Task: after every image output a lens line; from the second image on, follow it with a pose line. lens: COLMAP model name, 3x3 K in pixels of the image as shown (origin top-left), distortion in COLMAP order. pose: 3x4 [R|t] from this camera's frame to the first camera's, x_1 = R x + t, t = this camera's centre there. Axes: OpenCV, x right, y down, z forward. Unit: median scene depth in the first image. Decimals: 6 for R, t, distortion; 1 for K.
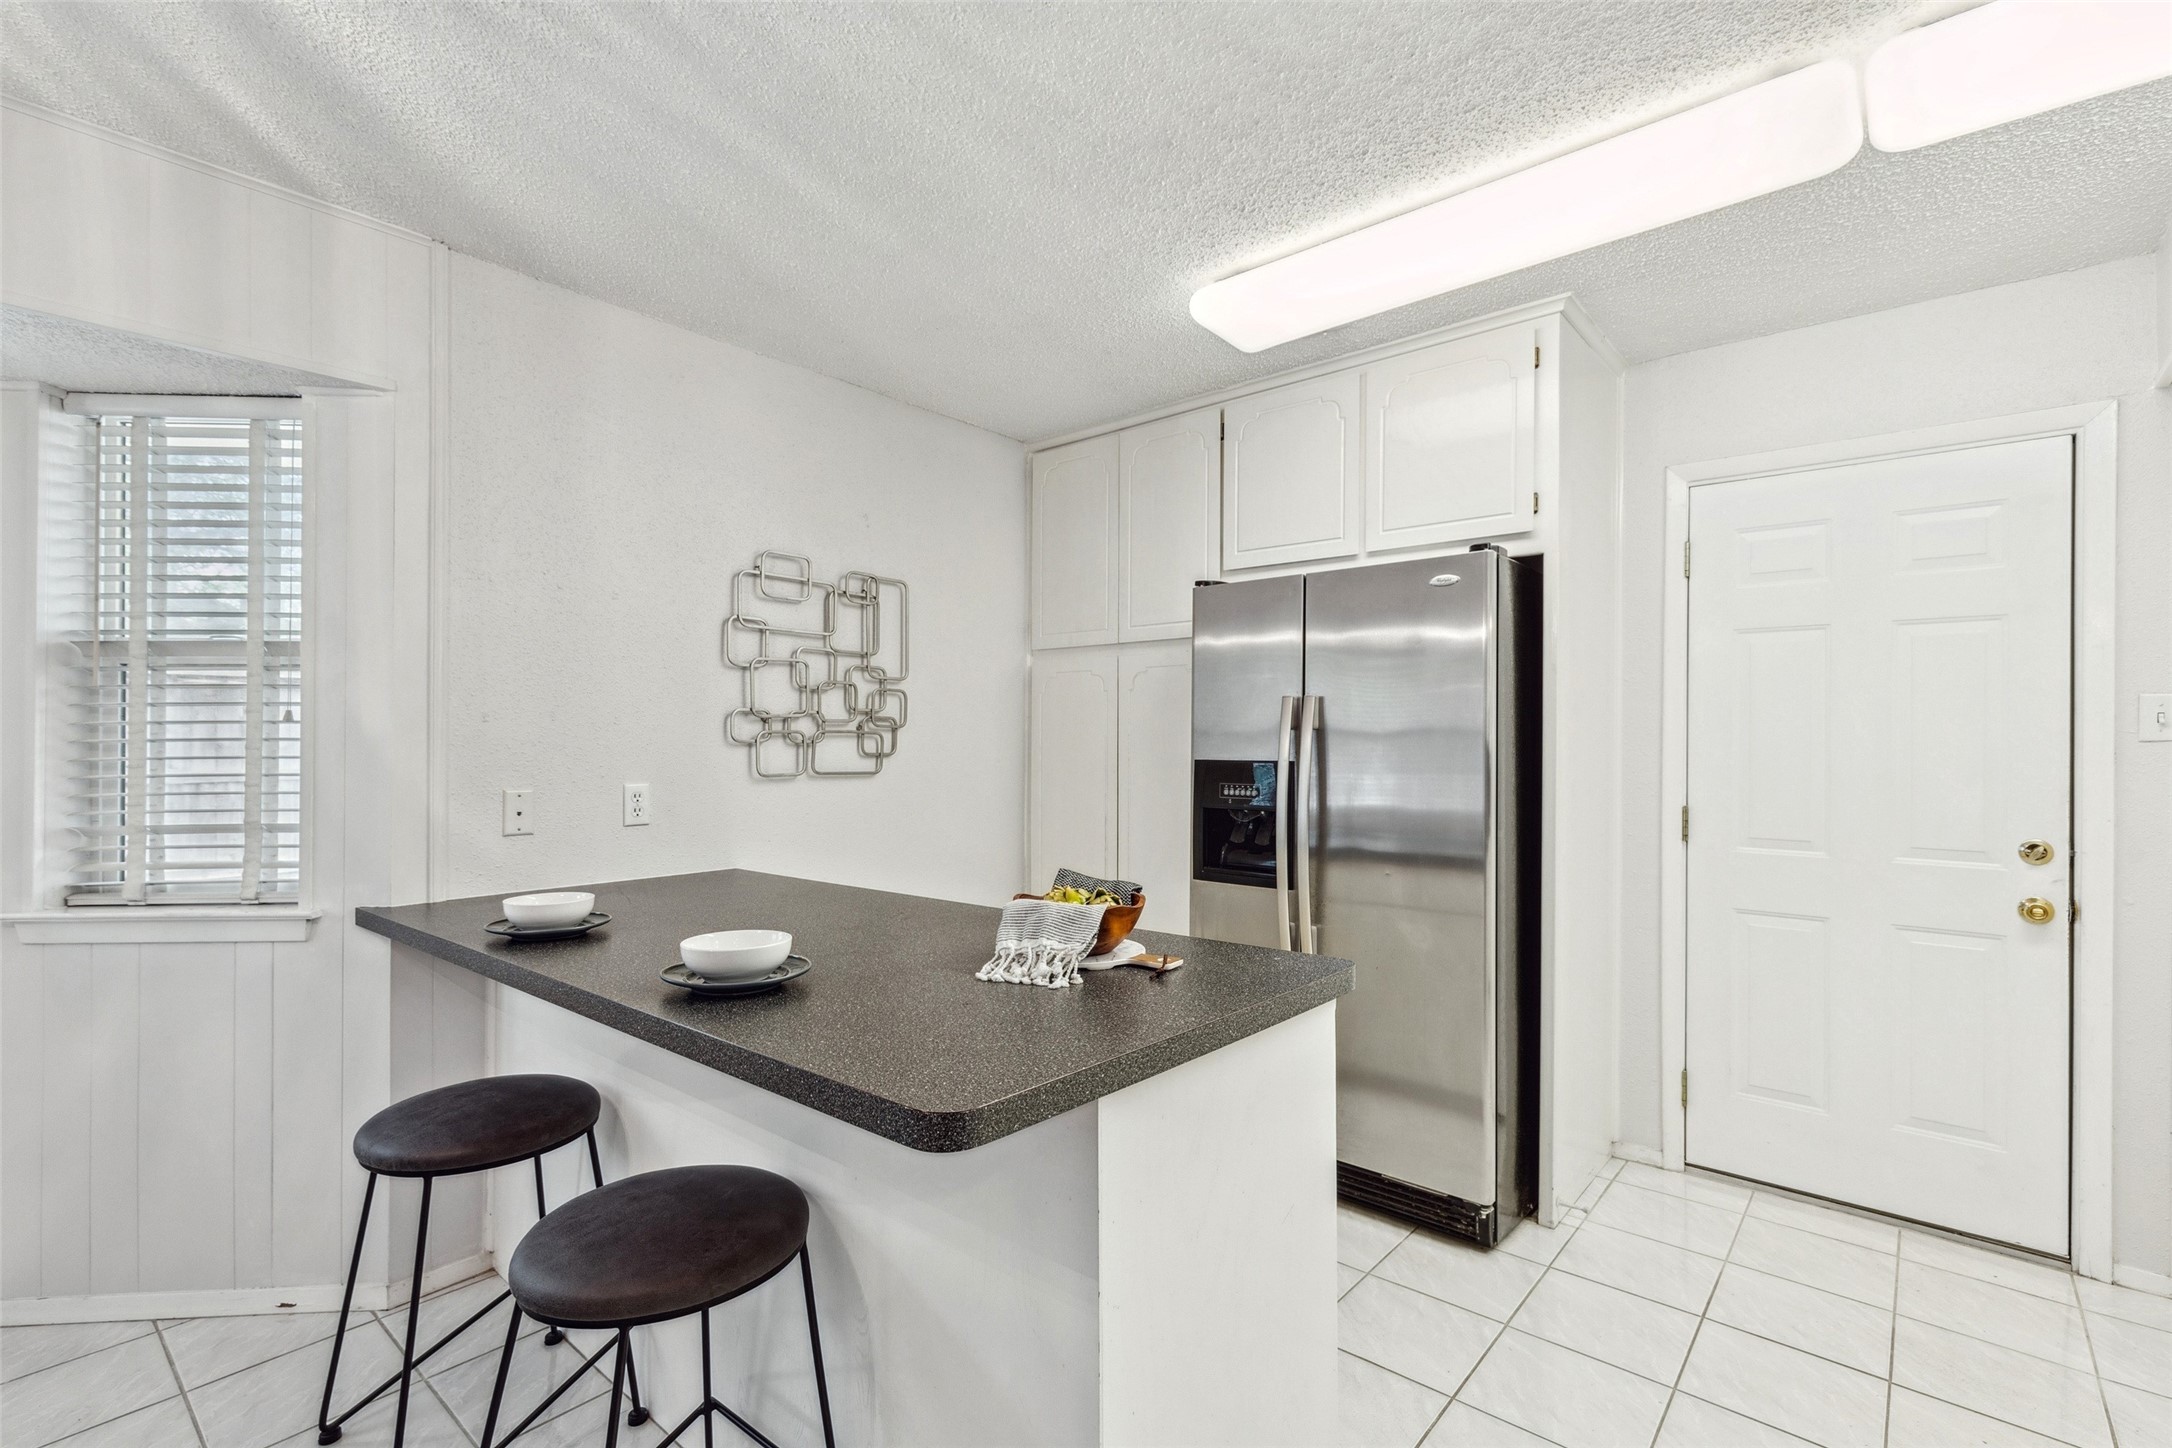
lens RADIAL K [[989.1, 0, 1088.3], [0, 989.1, 734.8], [0, 0, 1]] dist [0.007444, -0.001705]
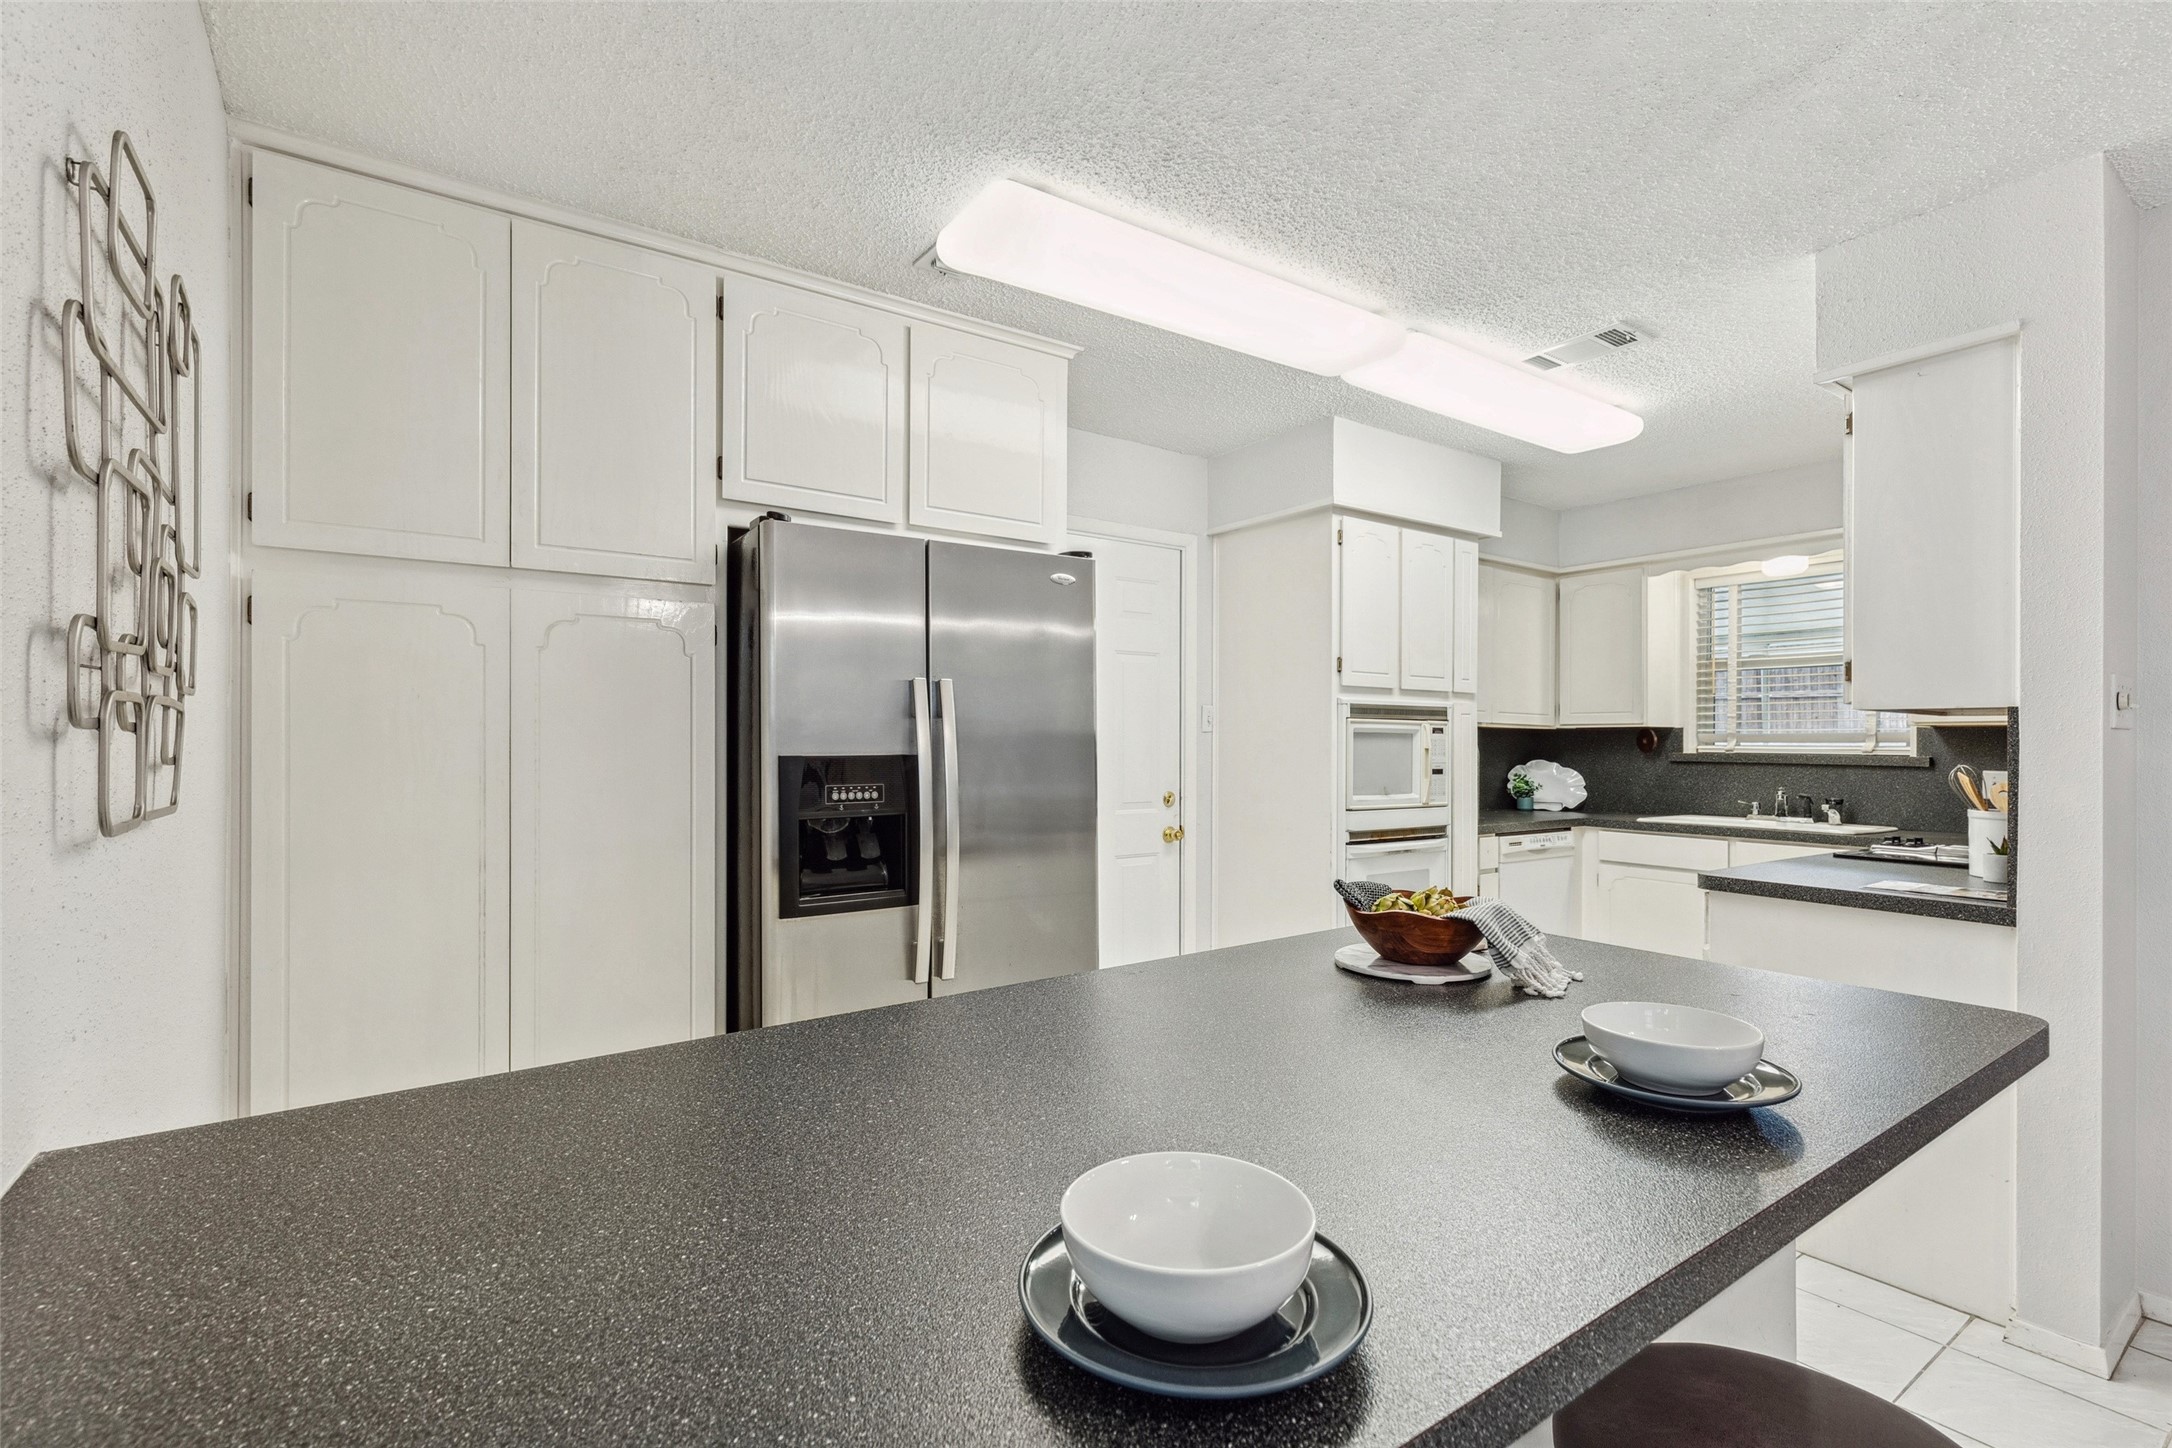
lens RADIAL K [[989.1, 0, 1087.1], [0, 989.1, 733.8], [0, 0, 1]] dist [0.007444, -0.001705]
pose [[0.241879, -0.001019, 0.970306, -0.669636], [-0.008053, 0.999963, 0.003058, 0.005754], [-0.970273, -0.008554, 0.241862, 0.732560]]
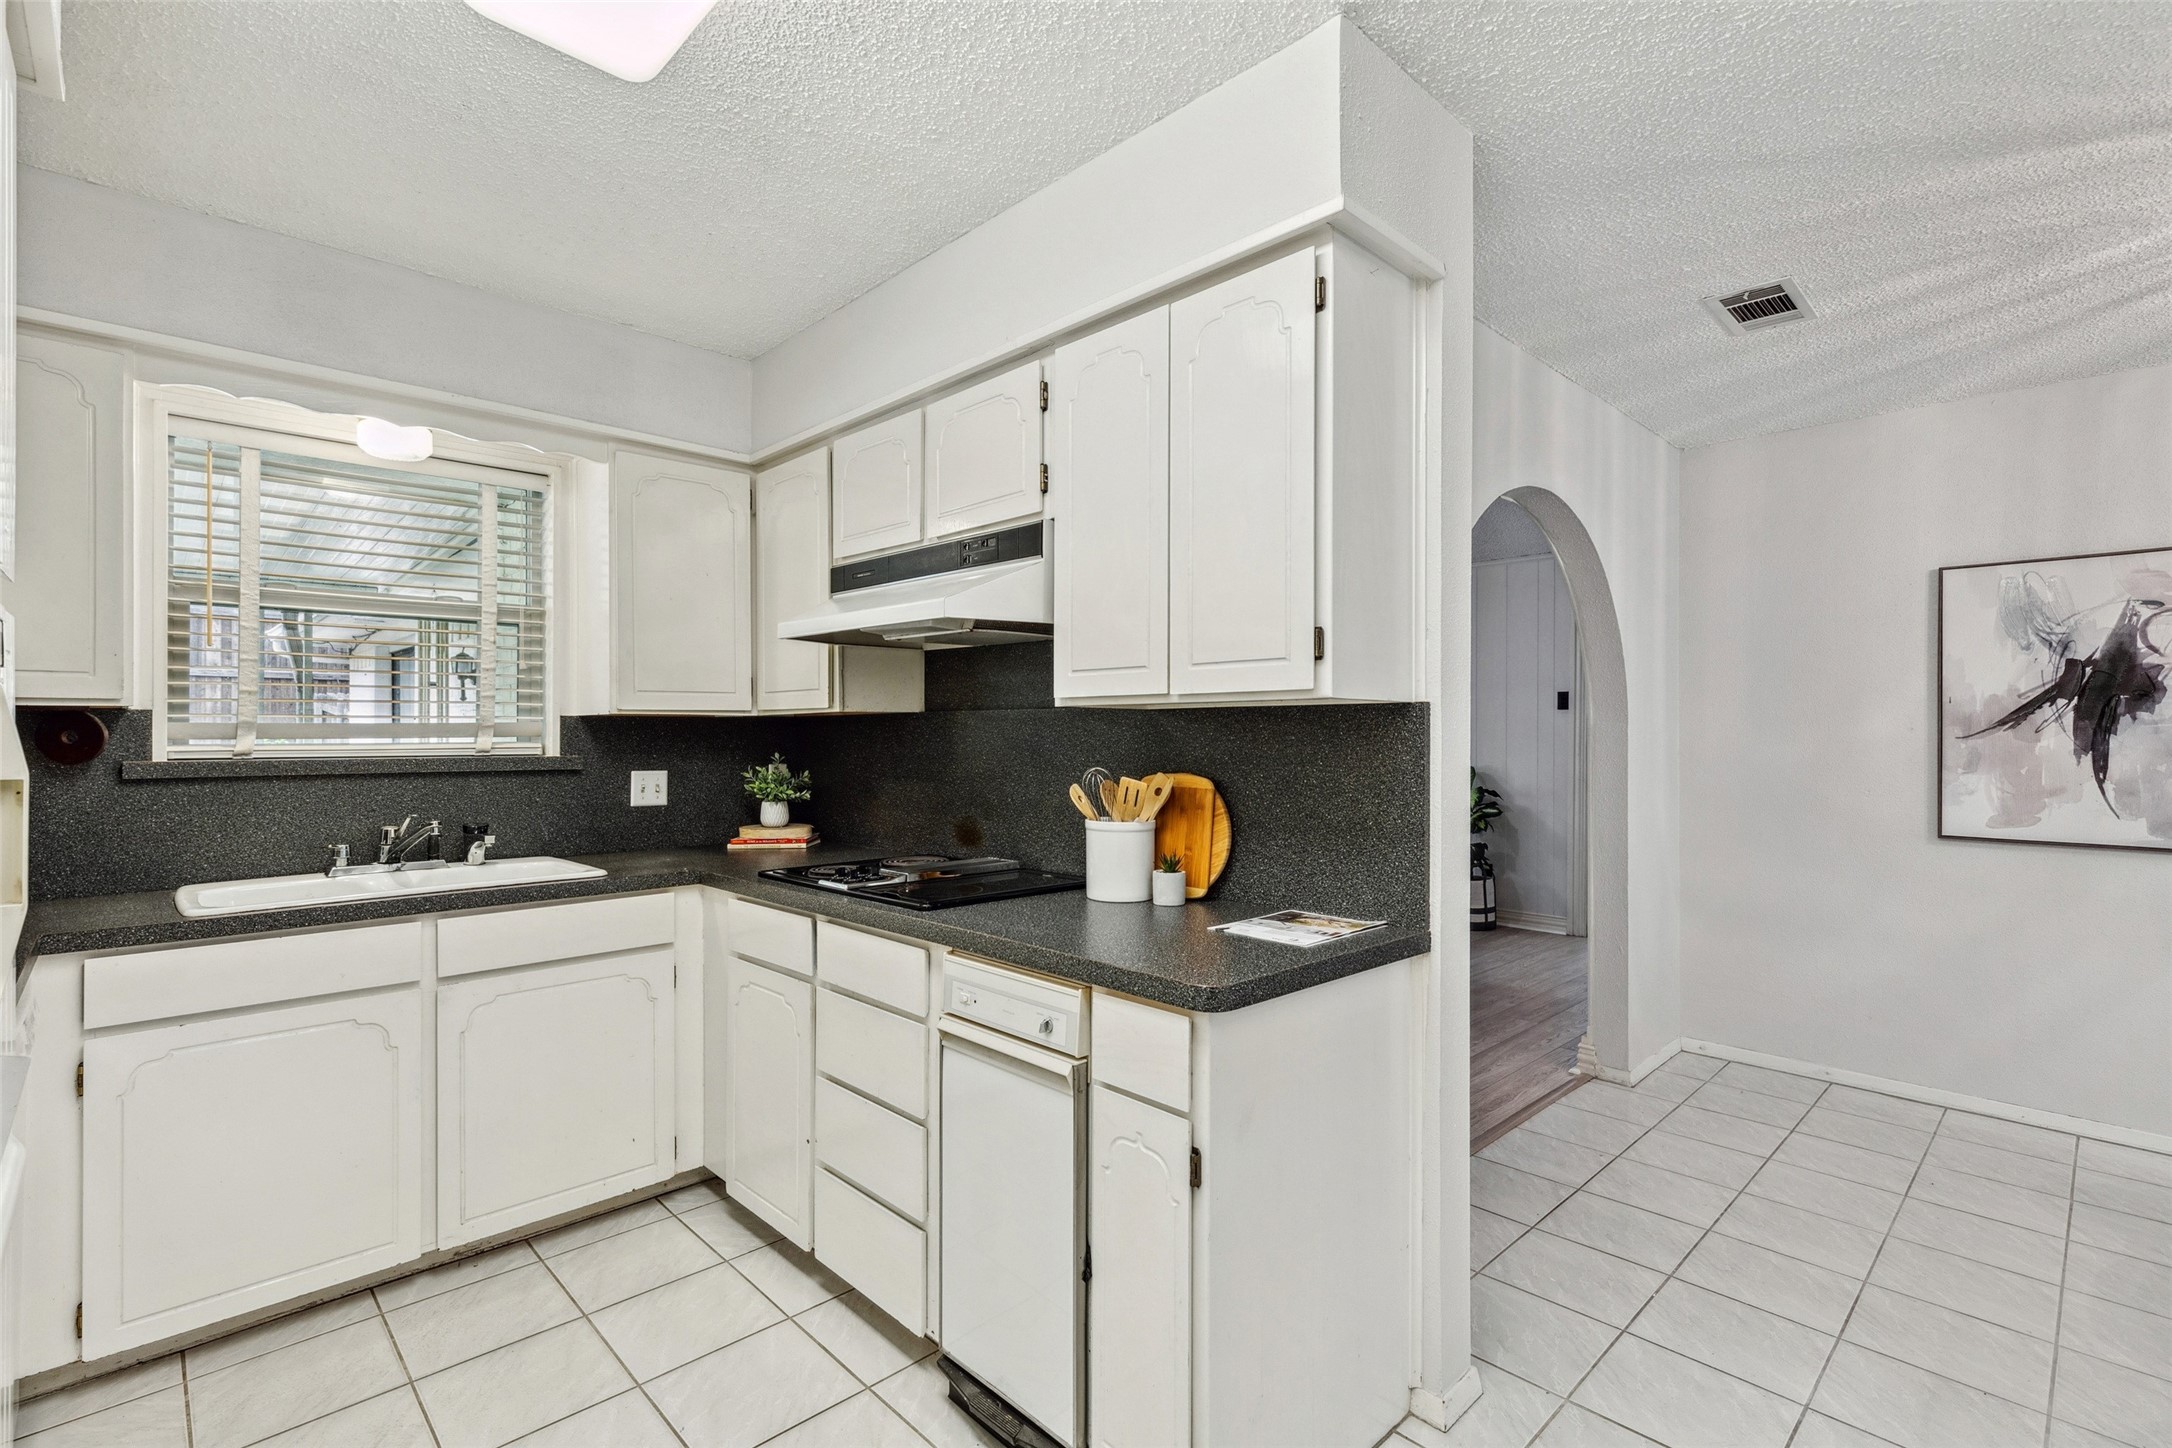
lens RADIAL K [[989.1, 0, 1098.3], [0, 989.1, 724.3], [0, 0, 1]] dist [0.007444, -0.001705]
pose [[-0.997255, -0.009809, 0.073389, 0.609313], [-0.010749, 0.999865, -0.012420, 0.006481], [-0.073257, -0.013175, -0.997226, 0.972622]]
